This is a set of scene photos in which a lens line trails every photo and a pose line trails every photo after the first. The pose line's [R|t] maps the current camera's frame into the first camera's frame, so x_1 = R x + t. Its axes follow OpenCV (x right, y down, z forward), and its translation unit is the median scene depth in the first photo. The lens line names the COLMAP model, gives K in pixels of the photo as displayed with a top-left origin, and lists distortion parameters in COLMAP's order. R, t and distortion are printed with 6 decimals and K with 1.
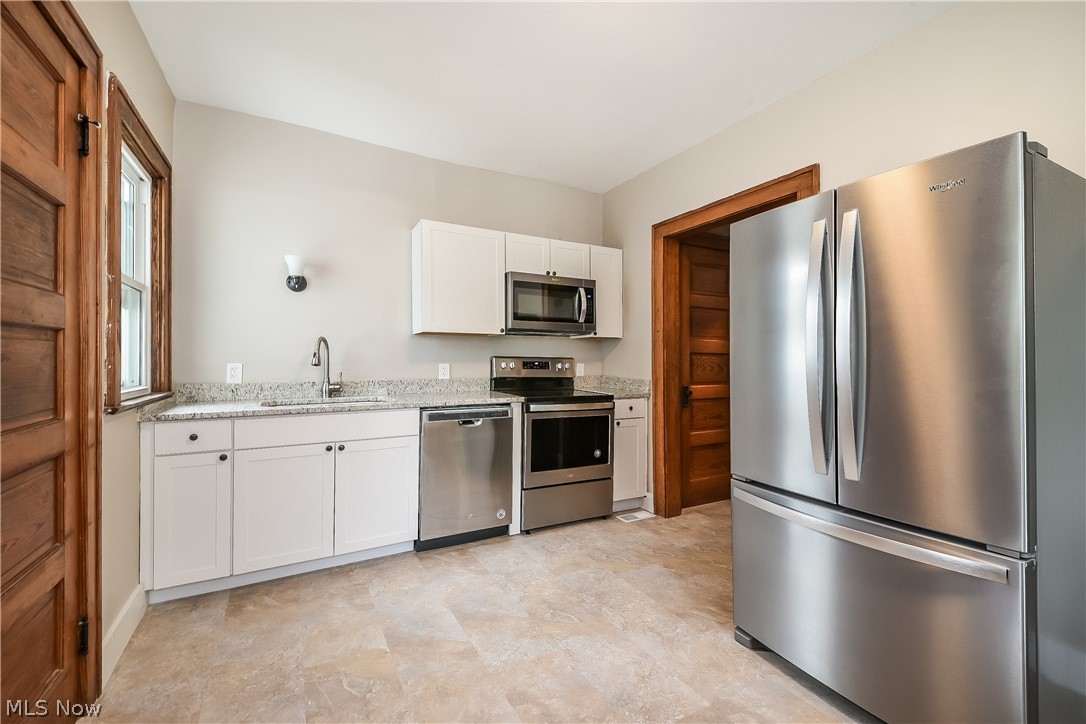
lens RADIAL K [[445.0, 0, 543.0], [0, 445.0, 355.6], [0, 0, 1]] dist [-0.001733, -0.000293]
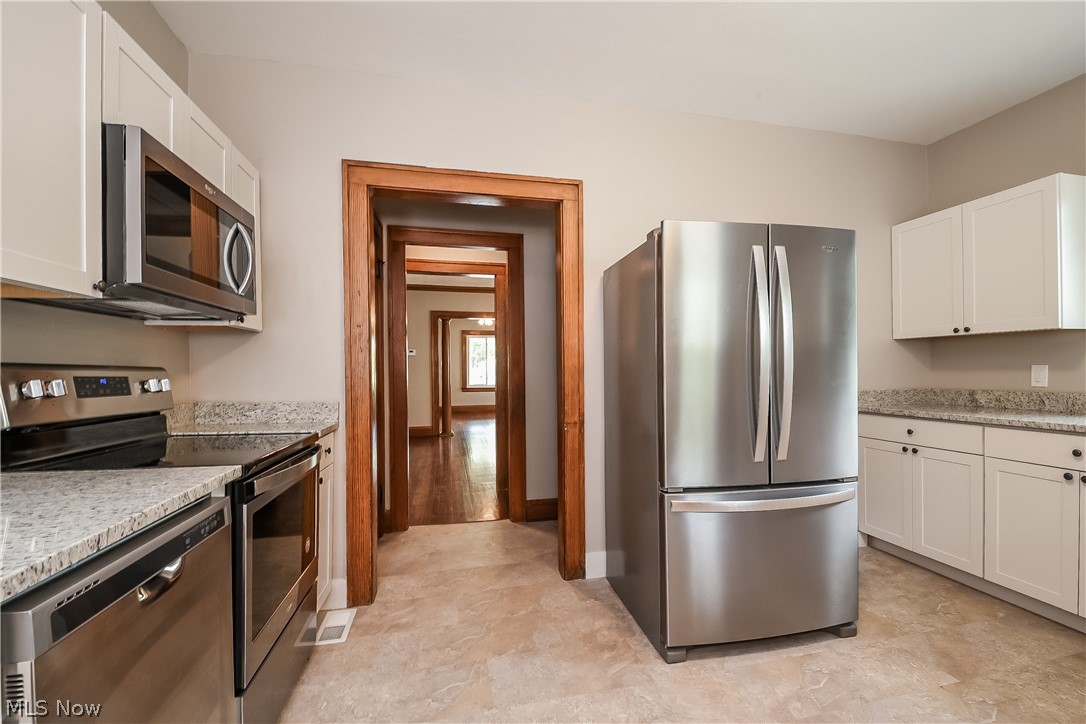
lens RADIAL K [[464.9, 0, 546.9], [0, 464.9, 369.3], [0, 0, 1]] dist [0.008187, -0.000056]
pose [[0.278639, -0.006979, 0.960371, -0.354914], [0.002845, 0.999975, 0.006441, 0.005764], [-0.960392, 0.000938, 0.278652, 0.591072]]
